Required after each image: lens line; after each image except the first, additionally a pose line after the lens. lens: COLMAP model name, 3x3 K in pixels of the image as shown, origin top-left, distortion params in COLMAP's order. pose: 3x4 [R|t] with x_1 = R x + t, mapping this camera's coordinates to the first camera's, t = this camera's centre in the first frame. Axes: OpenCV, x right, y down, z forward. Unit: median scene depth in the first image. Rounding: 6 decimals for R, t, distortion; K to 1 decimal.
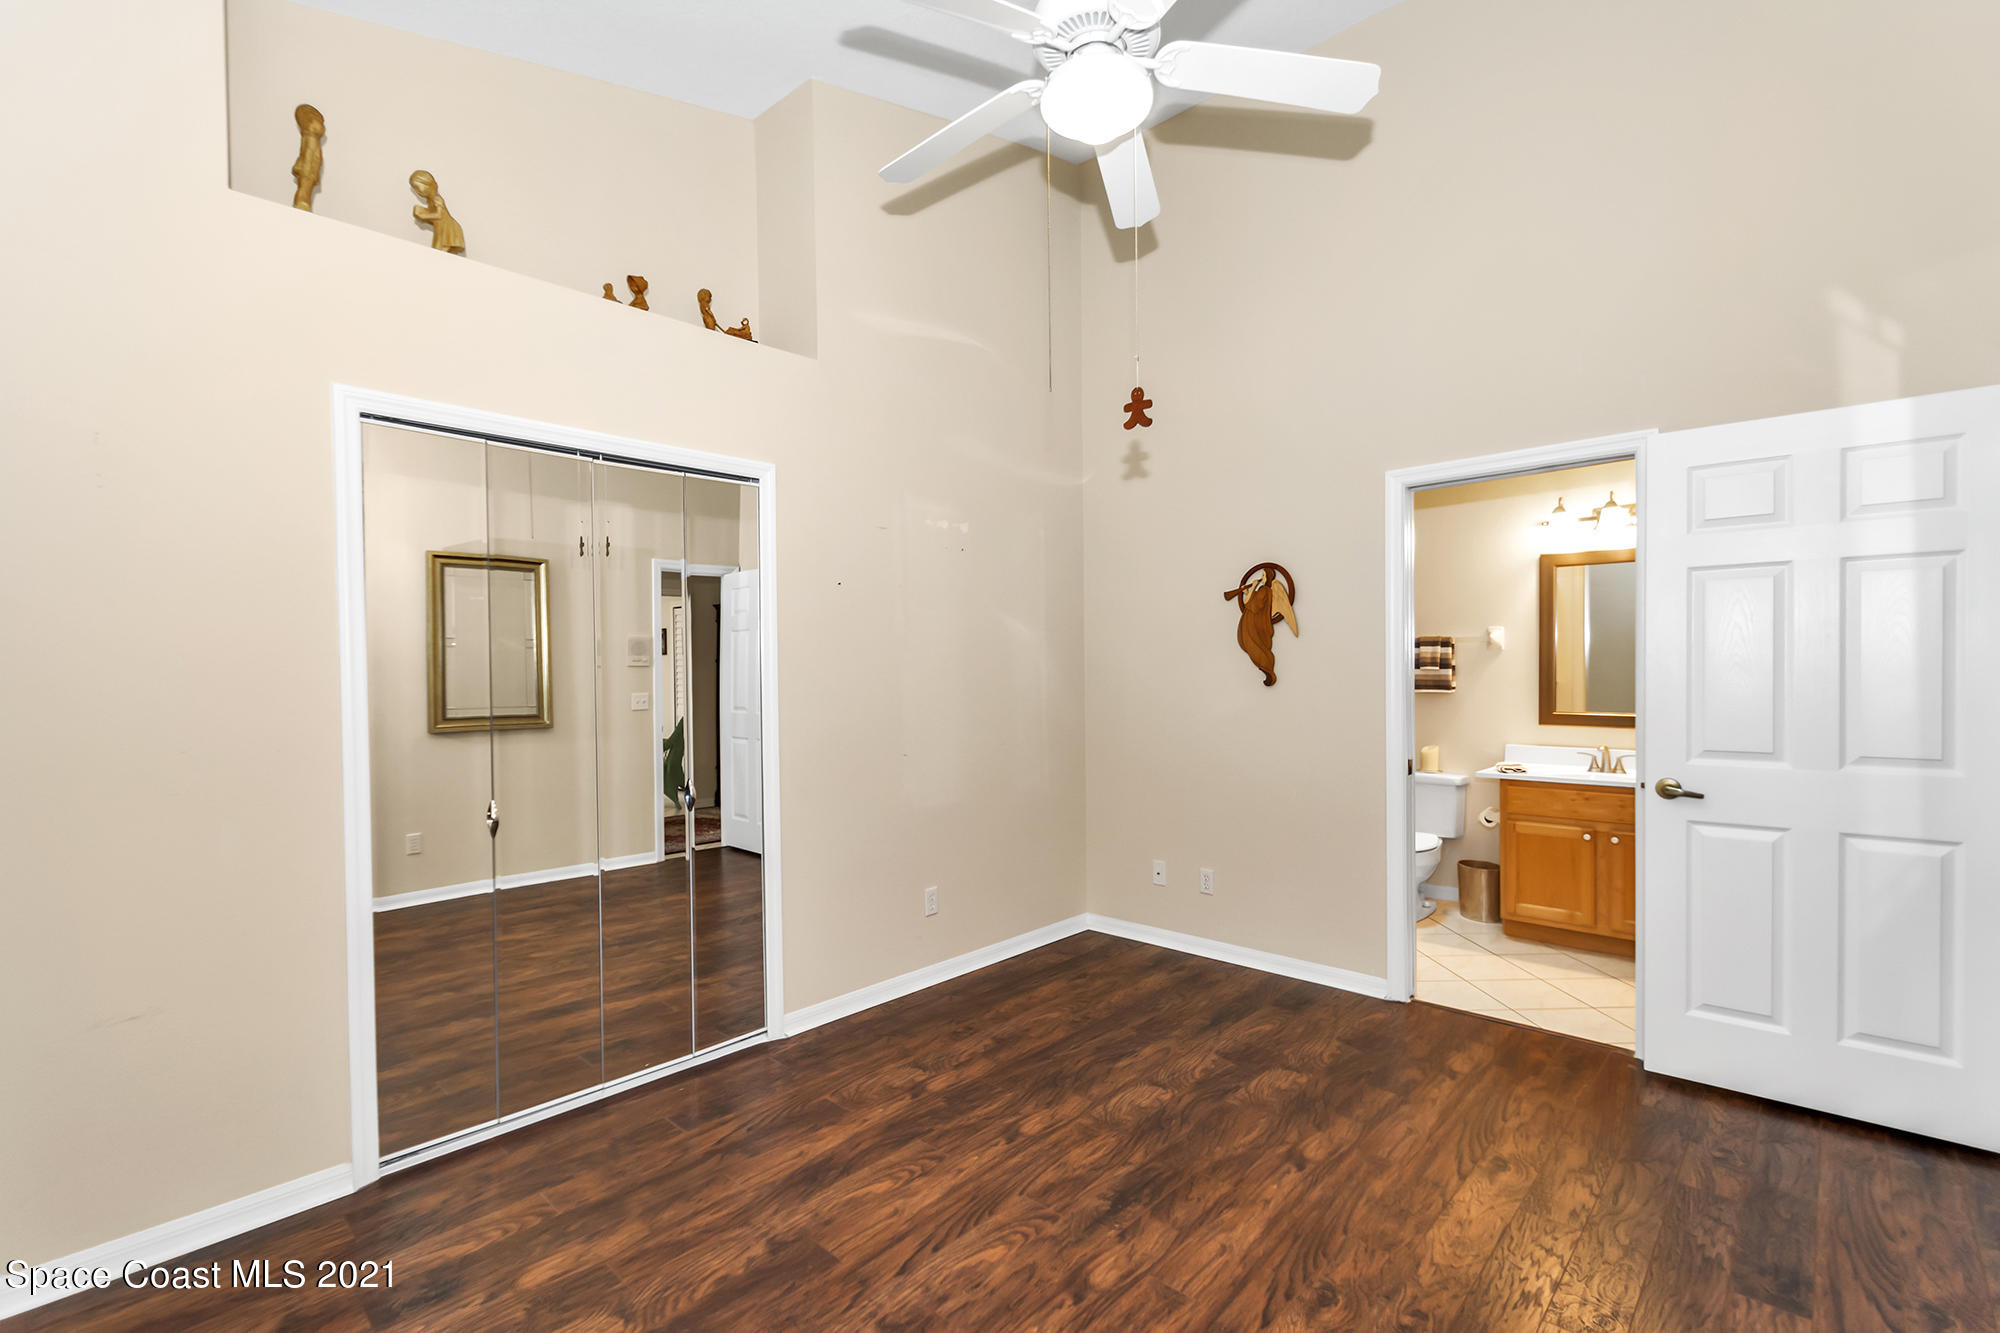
lens RADIAL K [[872.8, 0, 1013.2], [0, 872.8, 681.9], [0, 0, 1]] dist [0.001011, -0.000487]
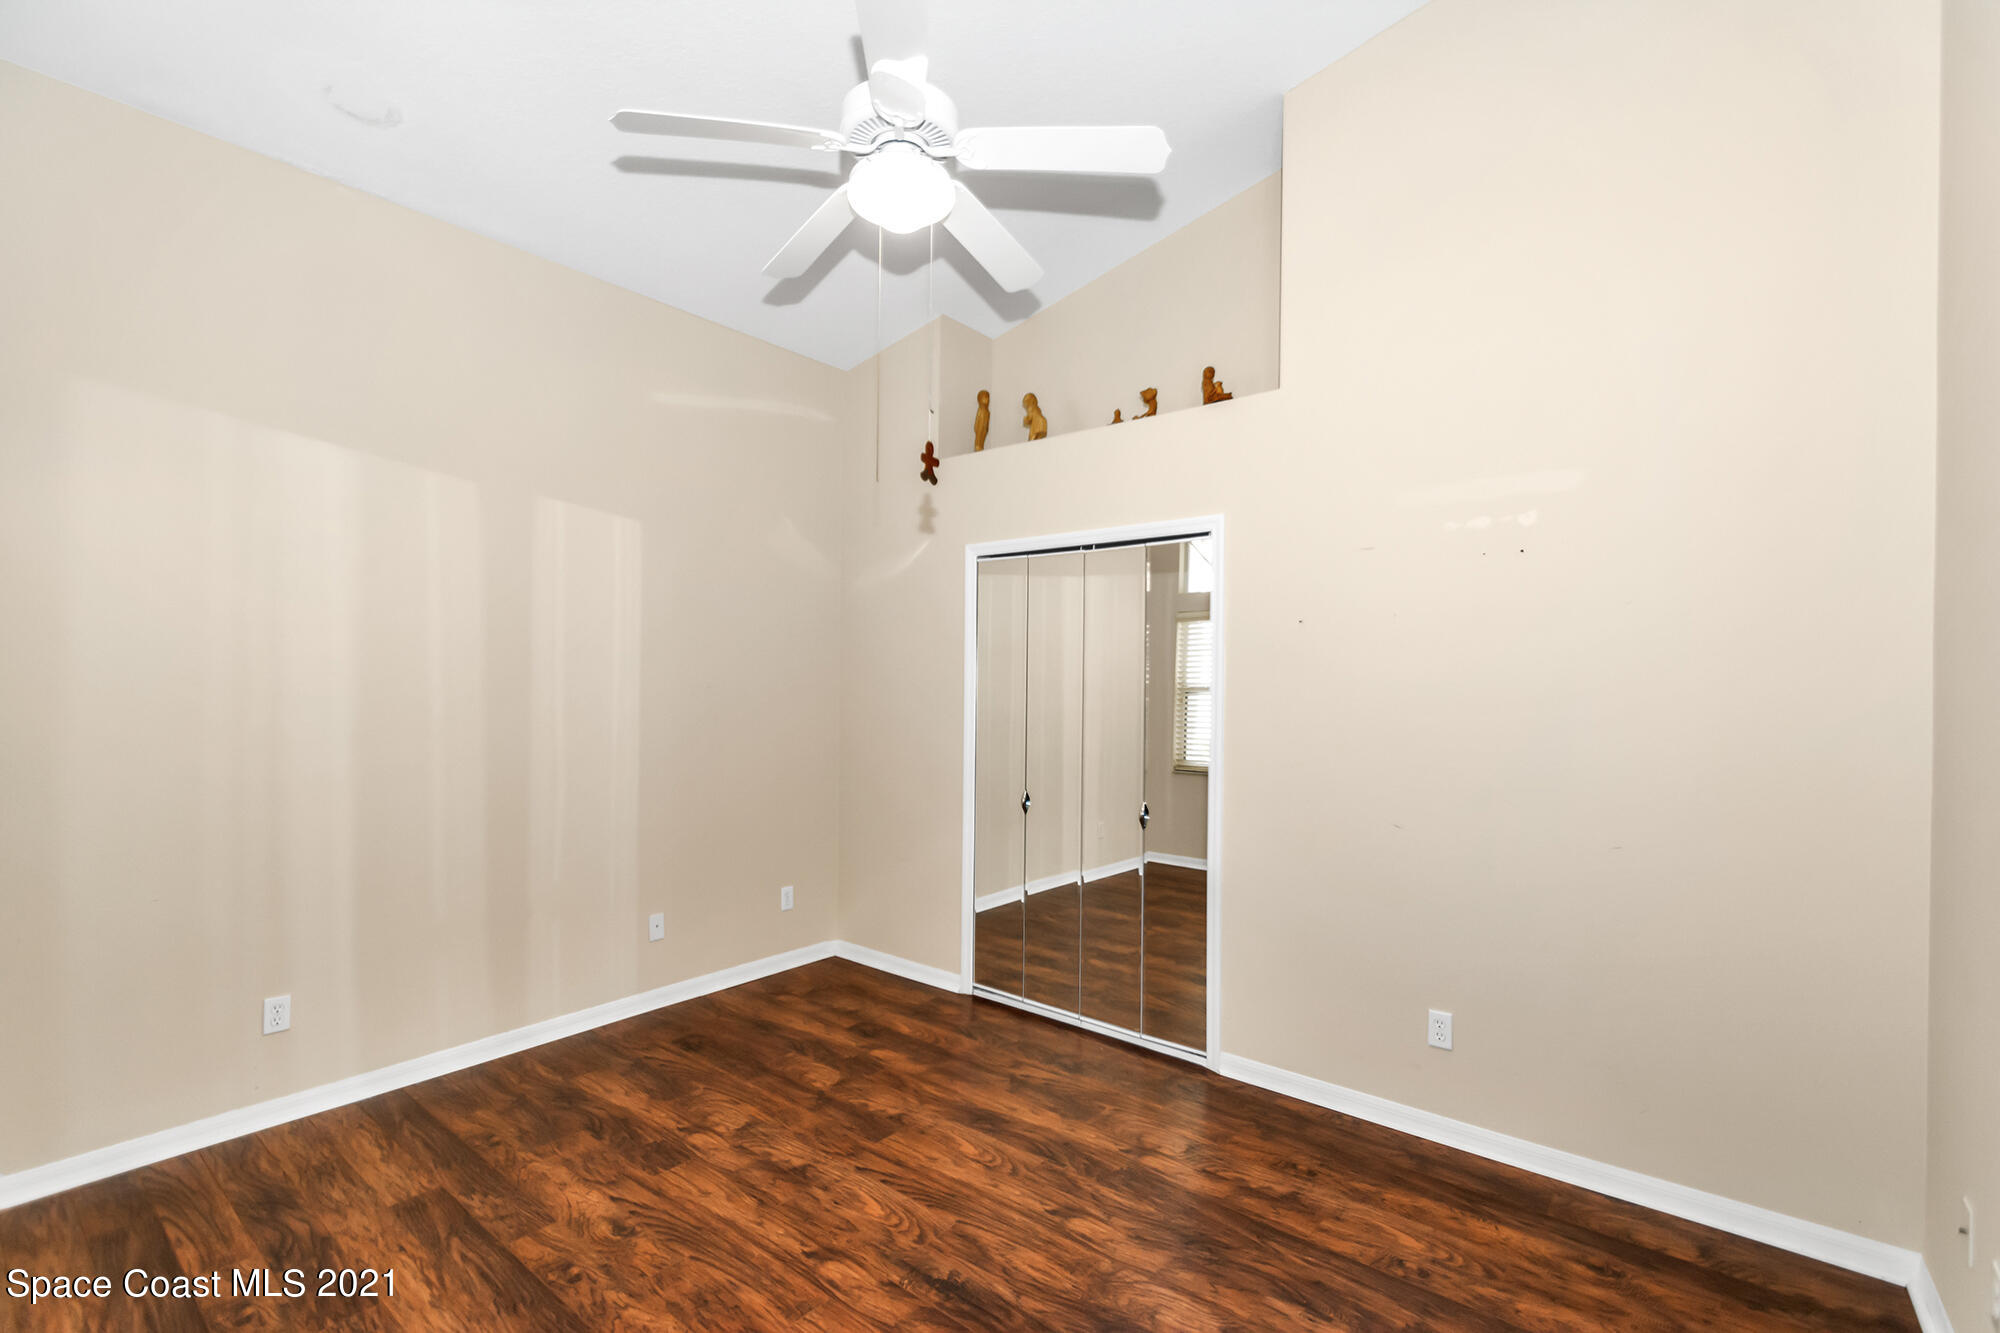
lens RADIAL K [[872.8, 0, 1013.2], [0, 872.8, 681.9], [0, 0, 1]] dist [0.001011, -0.000487]
pose [[0.090265, 0.016813, -0.995776, 0.944373], [-0.029126, 0.999474, 0.014235, -0.075649], [0.995492, 0.027718, 0.090707, 0.848766]]
